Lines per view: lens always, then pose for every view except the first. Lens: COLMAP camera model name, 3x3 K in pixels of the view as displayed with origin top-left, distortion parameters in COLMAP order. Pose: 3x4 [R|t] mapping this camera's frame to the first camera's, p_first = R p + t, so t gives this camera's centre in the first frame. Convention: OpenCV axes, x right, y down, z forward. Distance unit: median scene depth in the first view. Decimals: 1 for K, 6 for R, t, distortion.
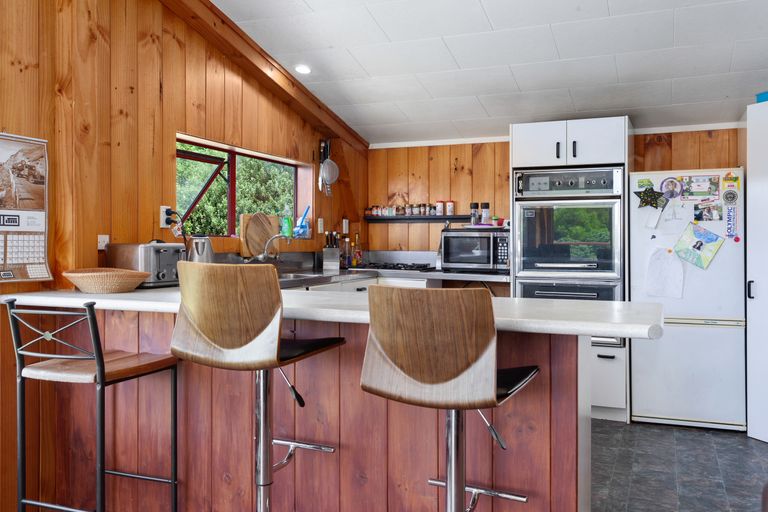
lens RADIAL K [[685.2, 0, 384.1], [0, 685.2, 252.9], [0, 0, 1]] dist [0.007205, 0.000004]
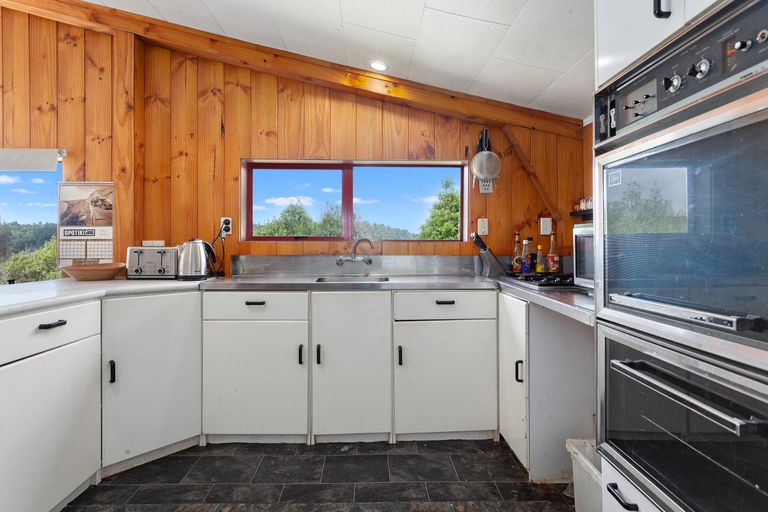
lens RADIAL K [[396.6, 0, 382.0], [0, 396.6, 250.1], [0, 0, 1]] dist [-0.004273, 0.002939]
pose [[0.400047, 0.008067, -0.916459, 0.612676], [-0.013086, 0.999910, 0.003089, -0.016258], [0.916401, 0.010757, 0.400117, 1.216092]]
